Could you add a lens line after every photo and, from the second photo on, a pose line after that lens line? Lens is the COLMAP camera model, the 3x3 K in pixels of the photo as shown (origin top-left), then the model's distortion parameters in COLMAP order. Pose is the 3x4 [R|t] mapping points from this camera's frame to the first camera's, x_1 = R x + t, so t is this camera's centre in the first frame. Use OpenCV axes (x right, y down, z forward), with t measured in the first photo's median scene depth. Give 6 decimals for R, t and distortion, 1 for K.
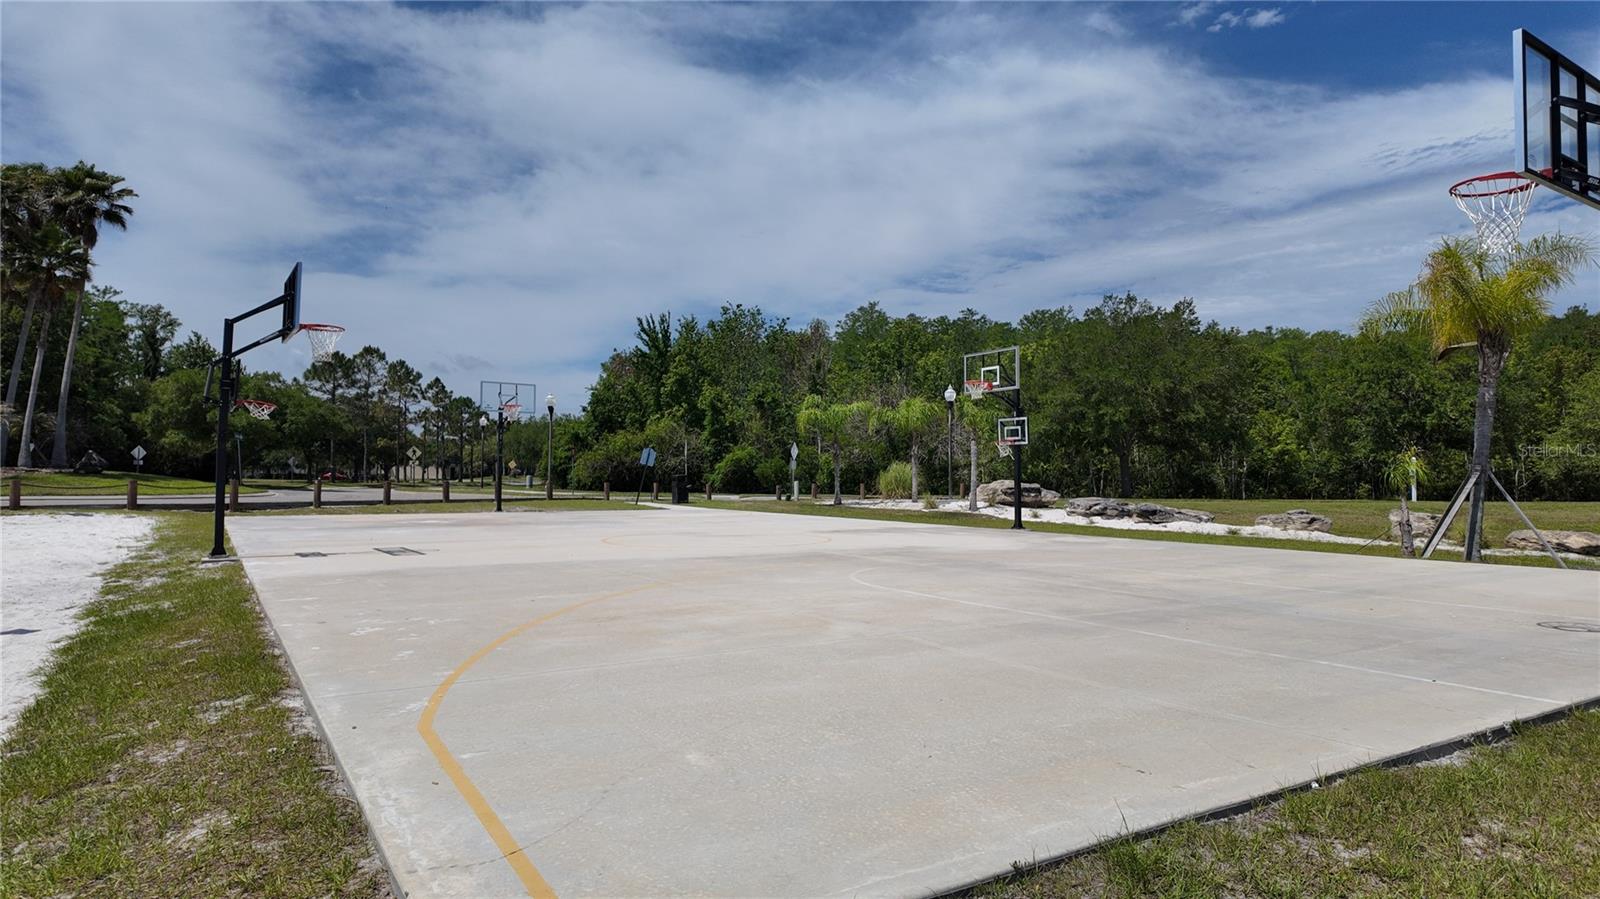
lens RADIAL K [[956.4, 0, 791.2], [0, 956.4, 445.4], [0, 0, 1]] dist [0.003367, 0.000809]
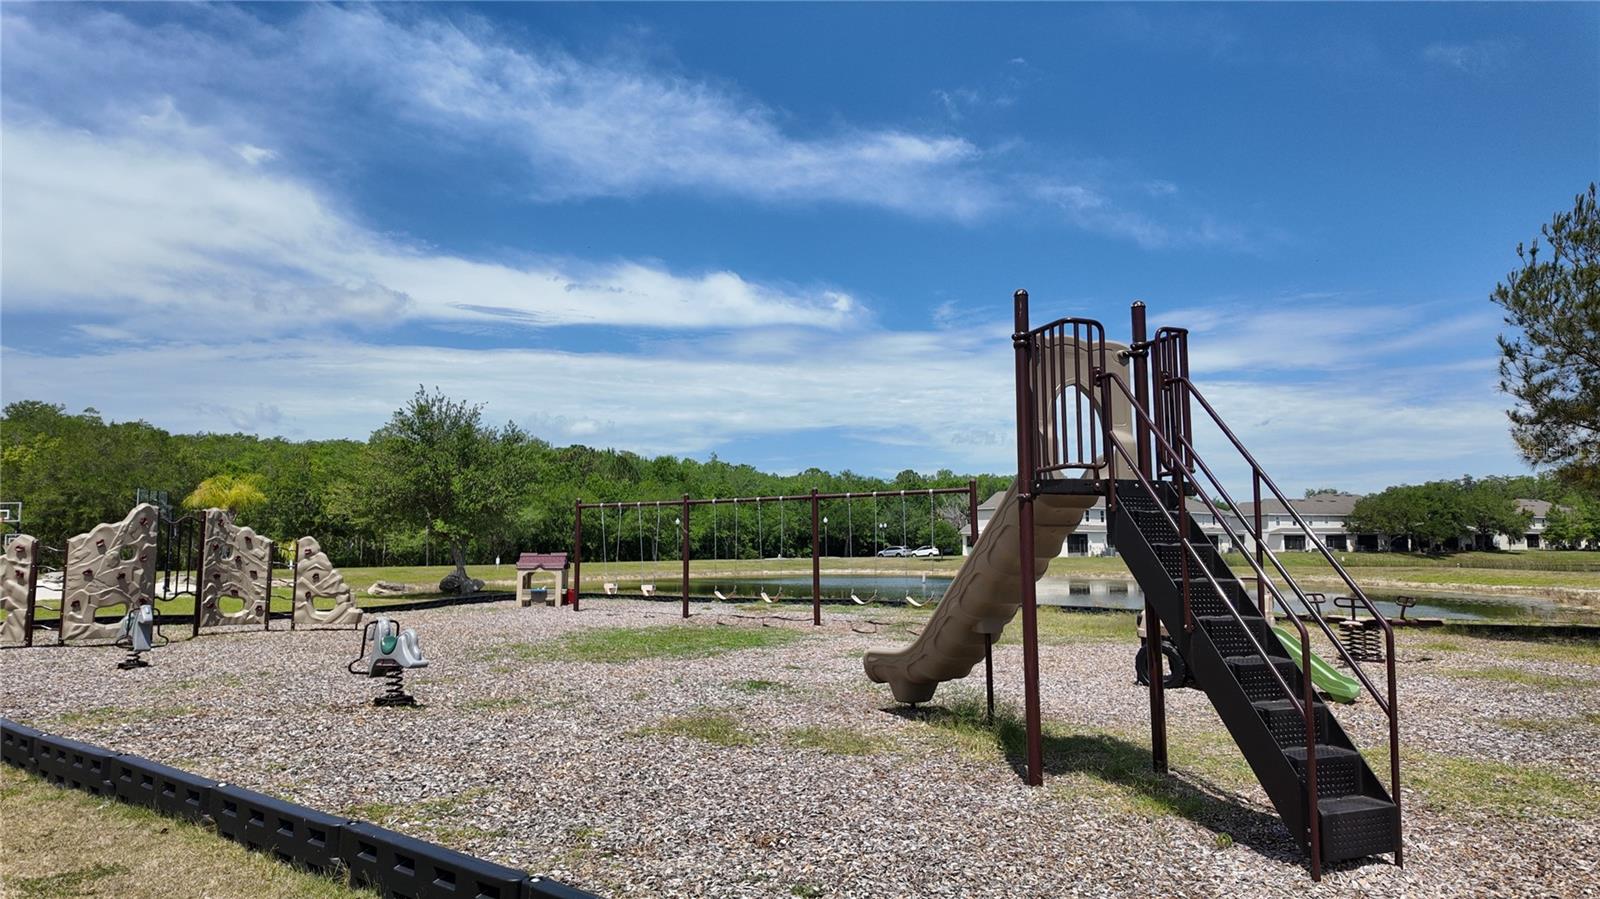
lens RADIAL K [[956.4, 0, 791.2], [0, 956.4, 445.4], [0, 0, 1]] dist [0.003367, 0.000809]
pose [[0.591602, 0.078290, 0.802420, -0.184297], [-0.020373, 0.996408, -0.082197, -0.034678], [-0.805973, 0.032280, 0.591072, -0.639309]]
